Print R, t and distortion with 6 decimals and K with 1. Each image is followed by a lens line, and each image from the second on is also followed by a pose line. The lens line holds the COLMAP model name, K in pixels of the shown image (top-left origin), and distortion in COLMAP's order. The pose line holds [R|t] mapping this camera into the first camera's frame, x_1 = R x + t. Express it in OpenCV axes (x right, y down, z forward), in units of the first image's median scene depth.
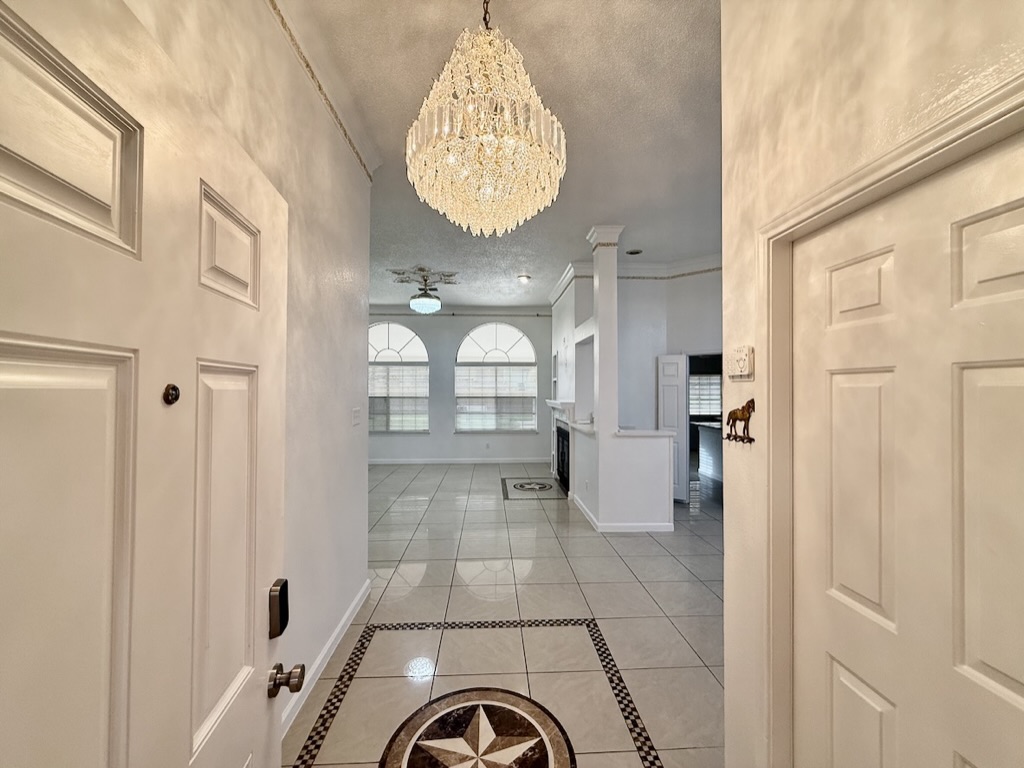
lens RADIAL K [[408.5, 0, 512.0], [0, 408.5, 384.0], [0, 0, 1]] dist [0.001038, 0.000088]
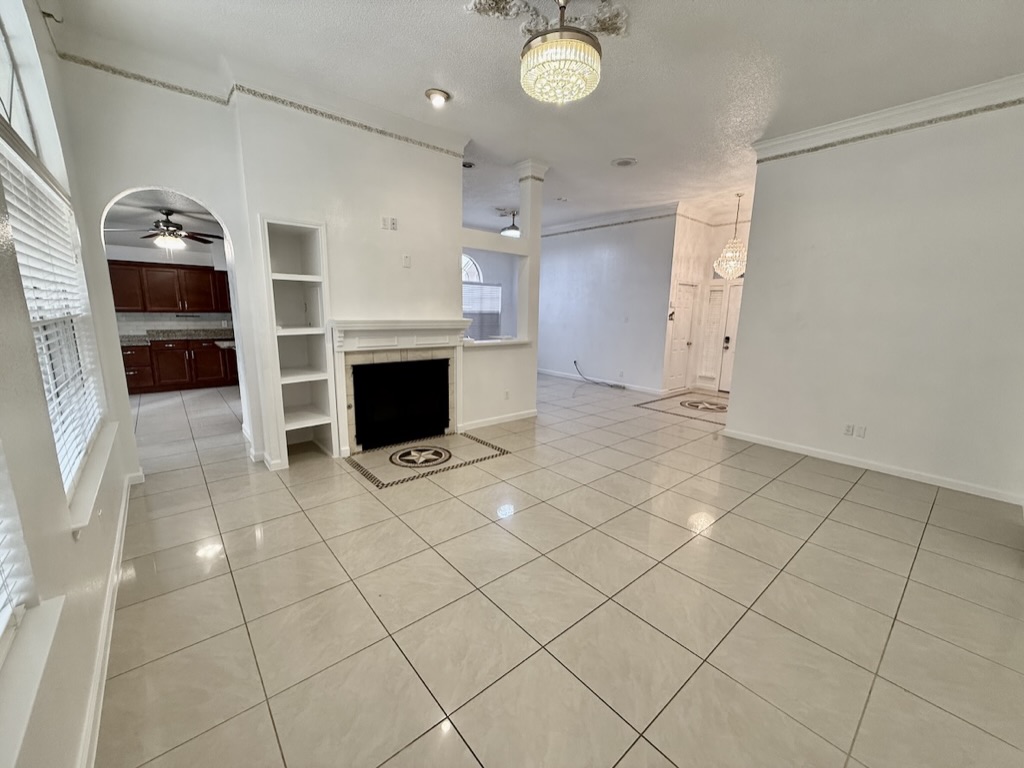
lens RADIAL K [[408.5, 0, 512.0], [0, 408.5, 384.0], [0, 0, 1]] dist [0.001038, 0.000088]
pose [[-0.606805, -0.156975, 0.779196, -0.387200], [-0.029778, 0.984106, 0.175066, 0.018226], [-0.794293, 0.083028, -0.601835, 0.949608]]
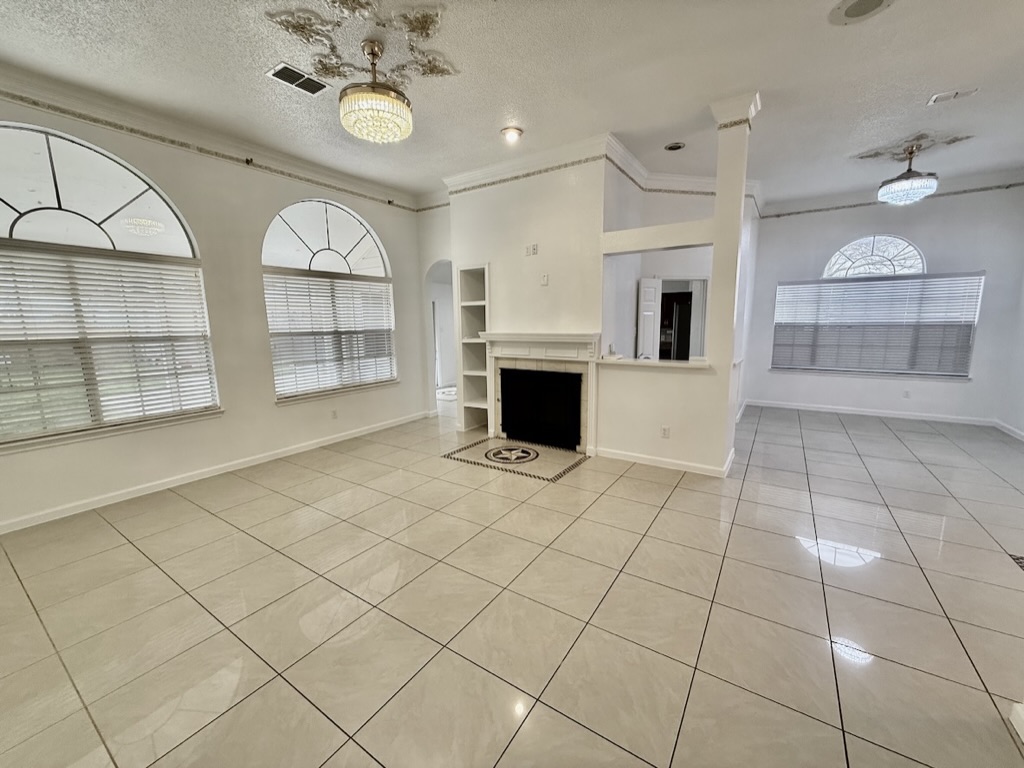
lens RADIAL K [[408.5, 0, 512.0], [0, 408.5, 384.0], [0, 0, 1]] dist [0.001038, 0.000088]
pose [[0.597264, -0.128637, 0.791662, -0.374270], [0.002569, 0.987356, 0.158497, 0.012679], [-0.802041, -0.092631, 0.590043, 0.443408]]
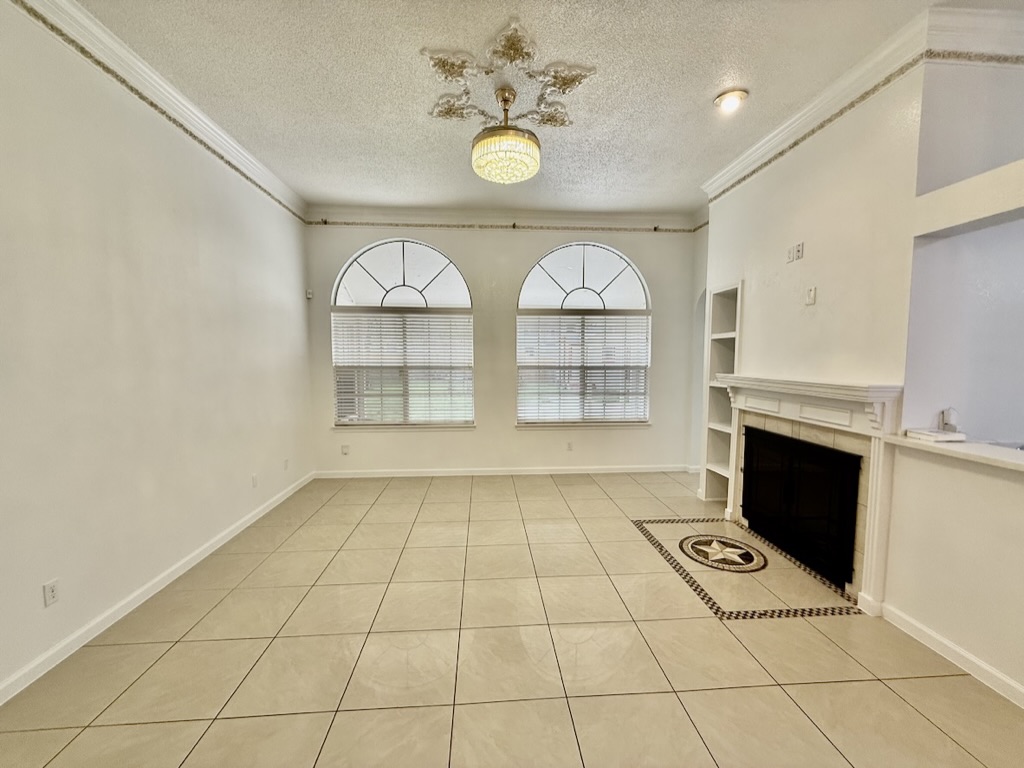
lens RADIAL K [[408.5, 0, 512.0], [0, 408.5, 384.0], [0, 0, 1]] dist [0.001038, 0.000088]
pose [[0.999878, 0.001774, 0.015497, -0.156357], [-0.003010, 0.996782, 0.080108, 0.008660], [-0.015305, -0.080144, 0.996666, 0.398964]]
